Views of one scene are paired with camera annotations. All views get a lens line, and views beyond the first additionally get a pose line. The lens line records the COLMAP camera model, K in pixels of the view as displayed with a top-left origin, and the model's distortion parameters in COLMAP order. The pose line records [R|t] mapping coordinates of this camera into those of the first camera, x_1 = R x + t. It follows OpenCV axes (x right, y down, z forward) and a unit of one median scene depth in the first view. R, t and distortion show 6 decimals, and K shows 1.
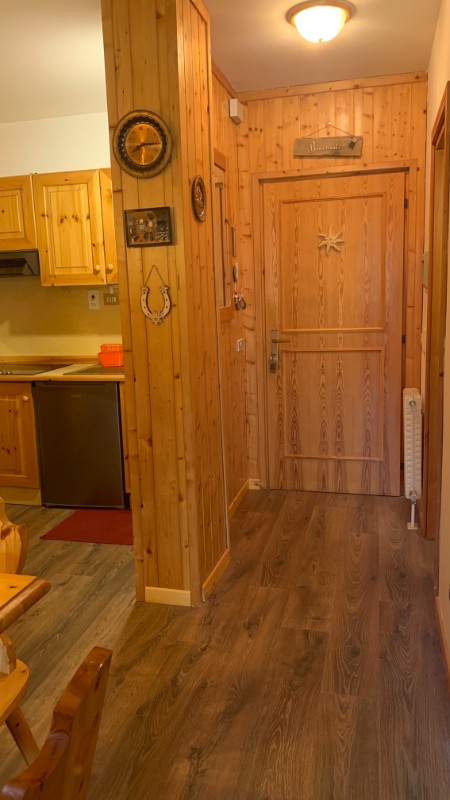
lens RADIAL K [[609.8, 0, 218.8], [0, 609.8, 392.4], [0, 0, 1]] dist [0.062749, -0.090519]
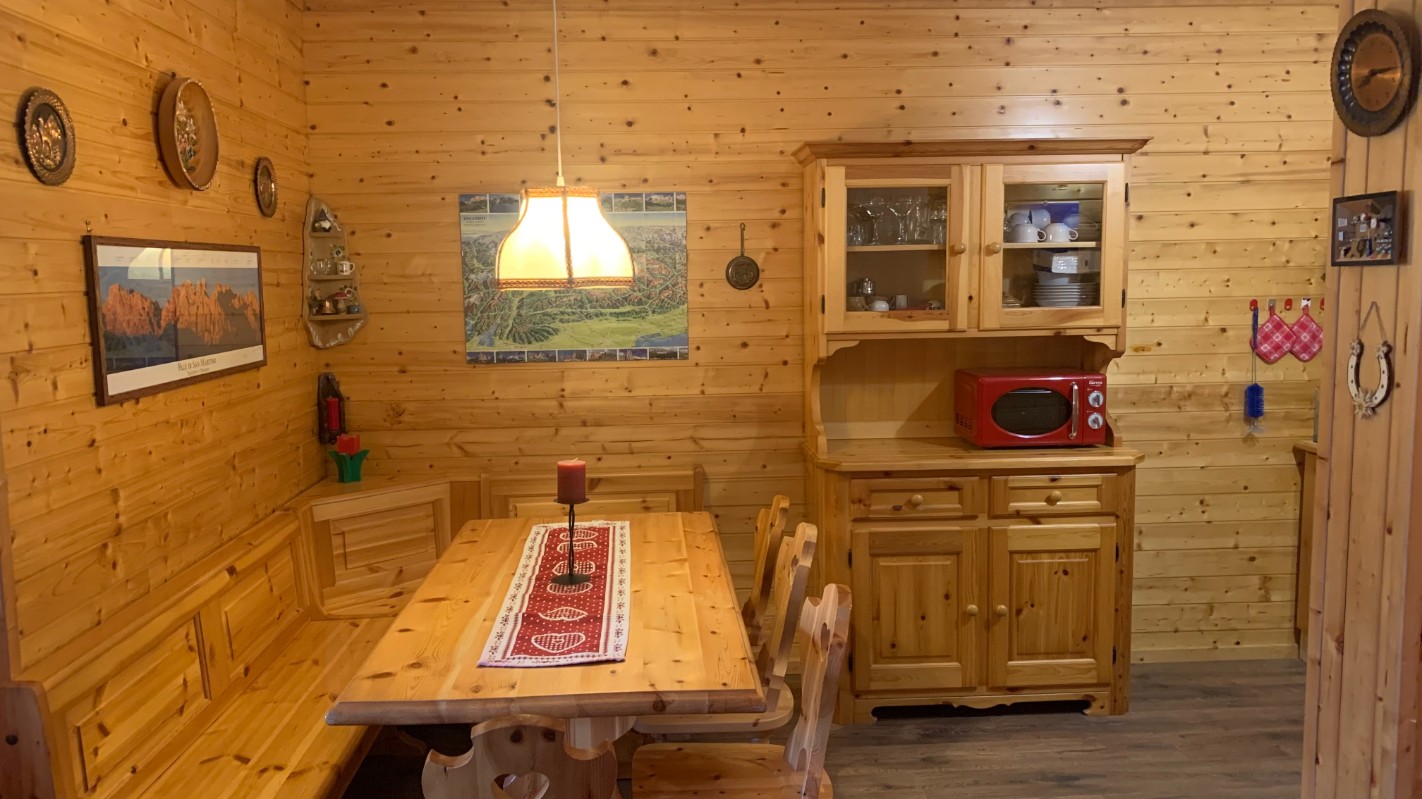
lens RADIAL K [[1084.0, 0, 705.1], [0, 1084.0, 393.2], [0, 0, 1]] dist [0.062749, -0.090519]
pose [[0.303687, 0.135424, -0.943098, 0.395765], [-0.151553, 0.984110, 0.092512, -0.090653], [0.940641, 0.114834, 0.319386, 0.137392]]
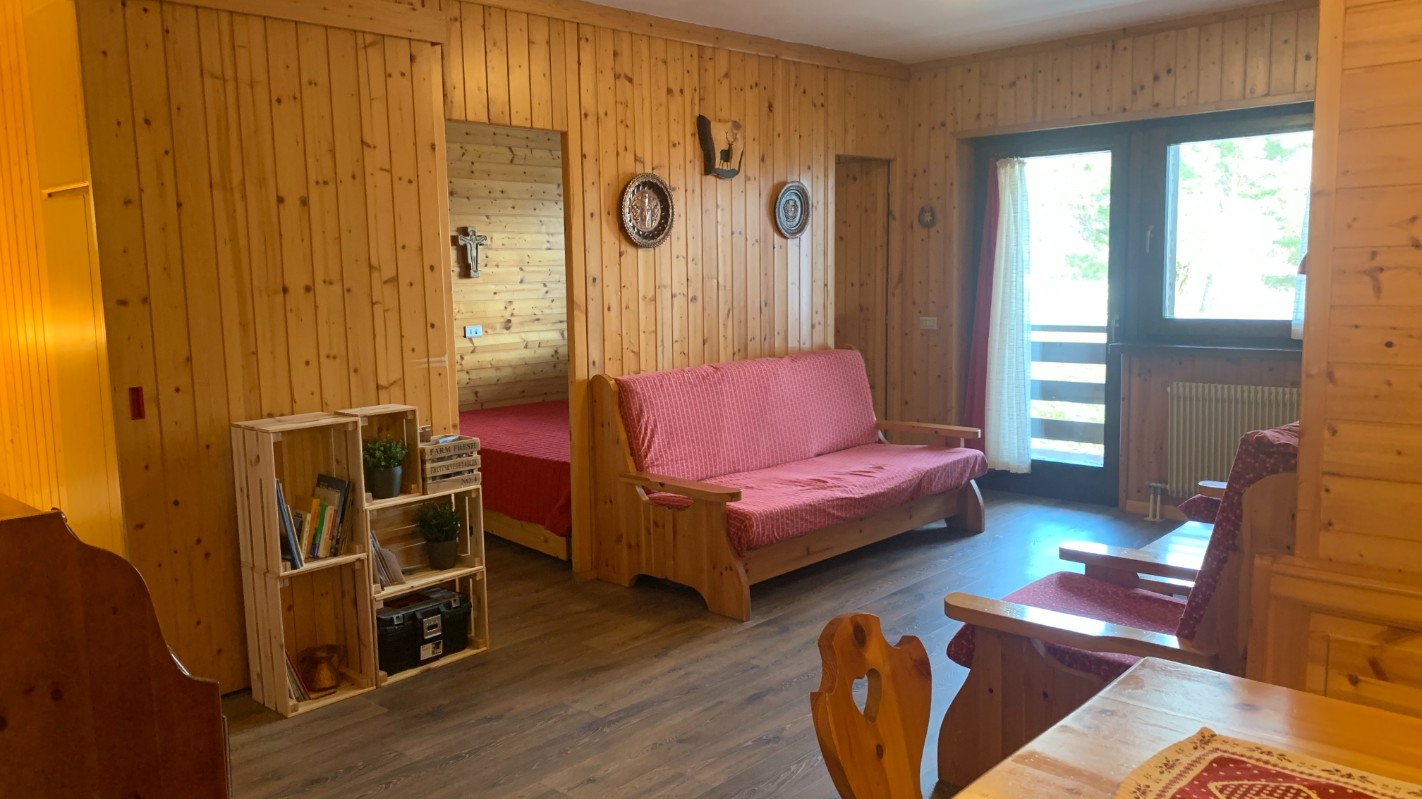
lens RADIAL K [[1084.0, 0, 711.7], [0, 1084.0, 403.0], [0, 0, 1]] dist [0.062749, -0.090519]
pose [[-0.881388, -0.006515, 0.472347, -0.216553], [0.129116, 0.958508, 0.254149, -0.113502], [-0.454404, 0.284992, -0.843976, 0.624291]]
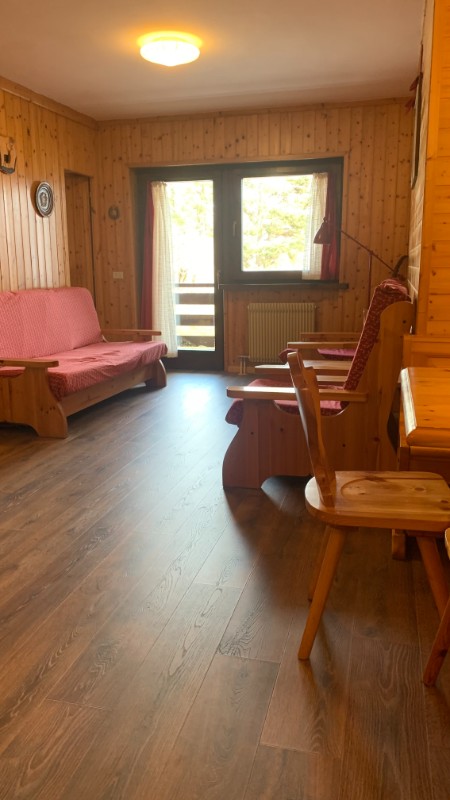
lens RADIAL K [[609.8, 0, 225.0], [0, 609.8, 396.1], [0, 0, 1]] dist [0.062749, -0.090519]
pose [[-0.999022, 0.042628, 0.011743, 0.002686], [0.043969, 0.929747, 0.365563, -0.047622], [0.004666, 0.365722, -0.930713, 0.694685]]
